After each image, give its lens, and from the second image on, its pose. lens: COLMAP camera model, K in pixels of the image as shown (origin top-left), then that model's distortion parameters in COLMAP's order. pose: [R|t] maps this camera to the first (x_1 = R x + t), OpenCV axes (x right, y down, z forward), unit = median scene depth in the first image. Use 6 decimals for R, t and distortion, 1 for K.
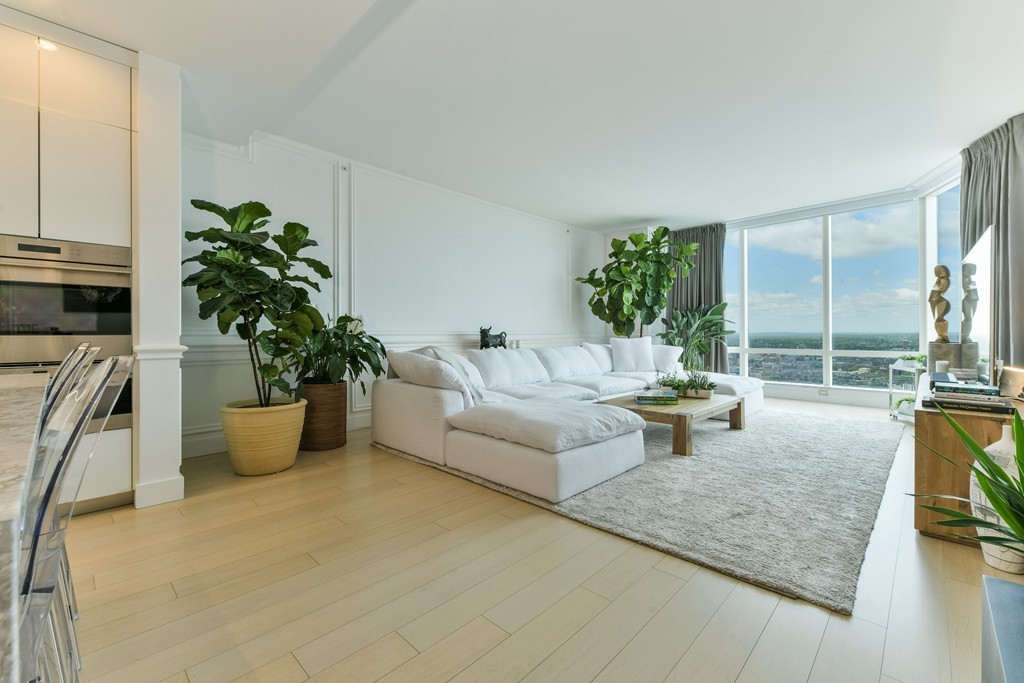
lens RADIAL K [[435.3, 0, 505.5], [0, 435.3, 333.1], [0, 0, 1]] dist [0.010477, -0.001376]
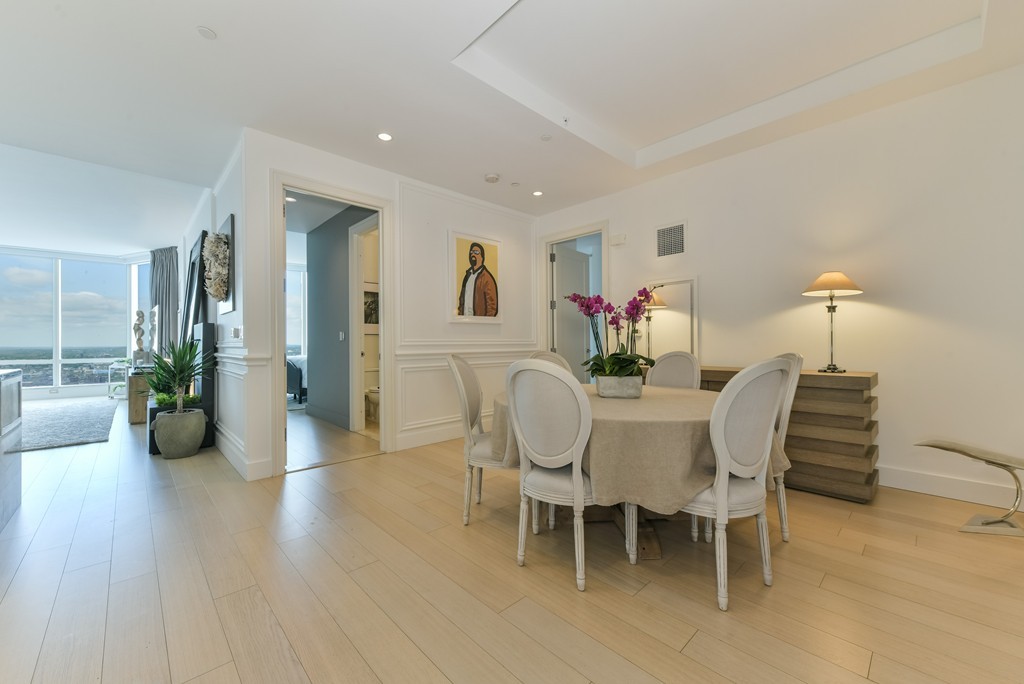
lens RADIAL K [[400.9, 0, 518.2], [0, 400.9, 356.7], [0, 0, 1]] dist [0.001421, 0.000364]
pose [[0.033483, -0.000988, 0.999439, -0.726848], [-0.006775, 0.999976, 0.001215, 0.034405], [-0.999416, -0.006811, 0.033476, -0.733508]]
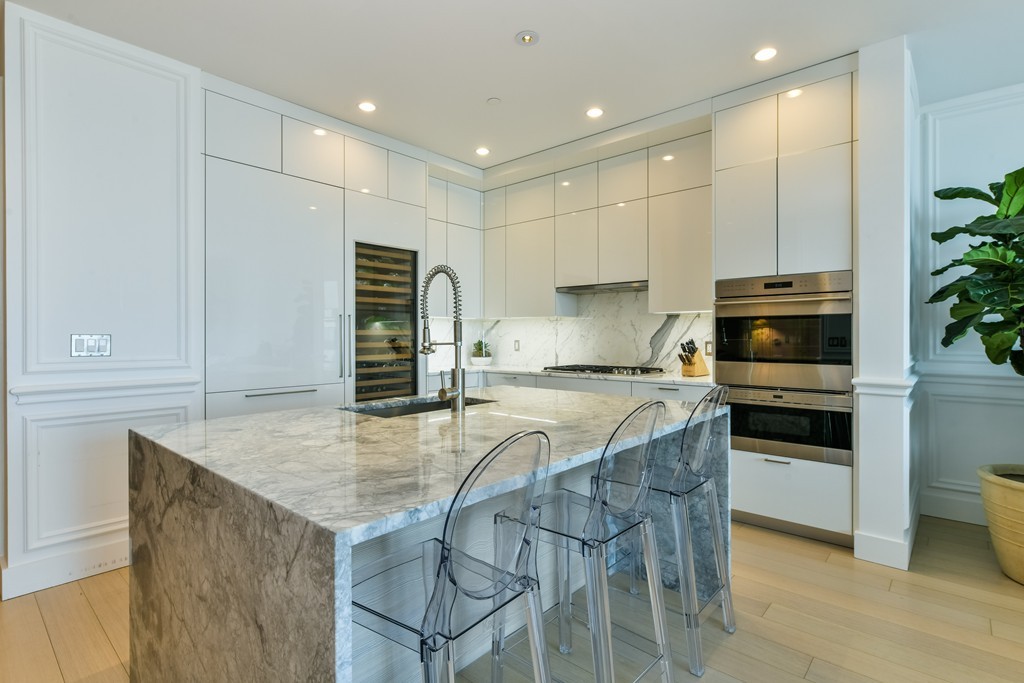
lens RADIAL K [[501.3, 0, 512.0], [0, 501.3, 337.4], [0, 0, 1]] dist [0.001030, -0.000207]
pose [[0.054639, 0.005413, -0.998492, 0.095572], [0.000575, 0.999985, 0.005453, -0.037752], [0.998506, -0.000872, 0.054635, 0.146767]]
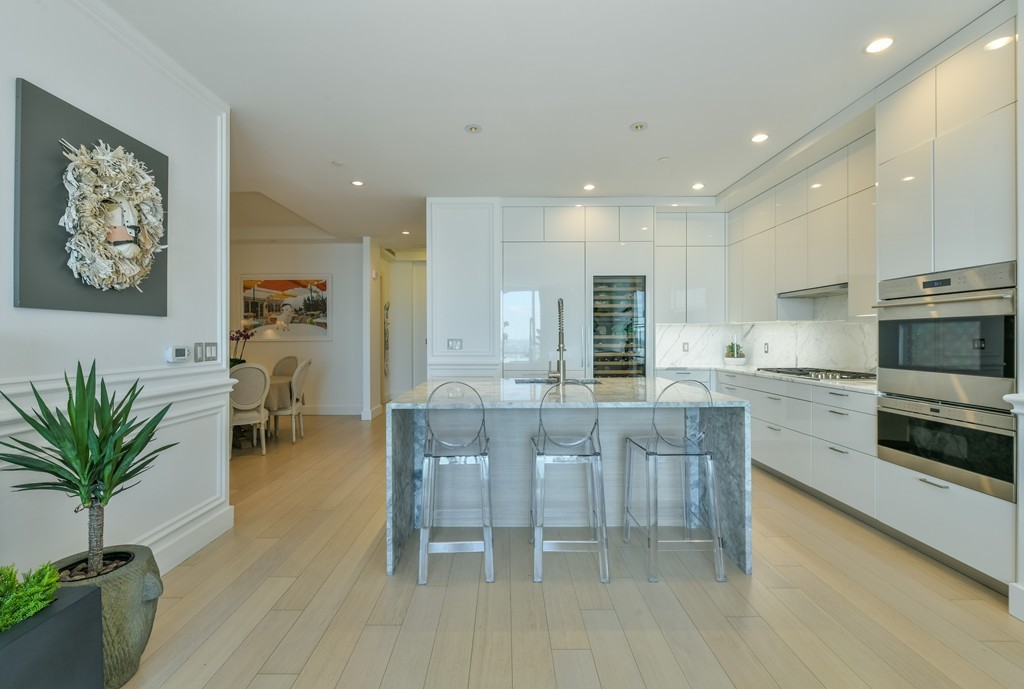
lens RADIAL K [[447.2, 0, 502.3], [0, 447.2, 337.8], [0, 0, 1]] dist [-0.000619, -0.000533]
pose [[-0.715494, 0.005354, -0.698599, 0.182661], [0.004706, 0.999985, 0.002845, -0.044386], [0.698603, -0.001252, -0.715508, 0.585282]]
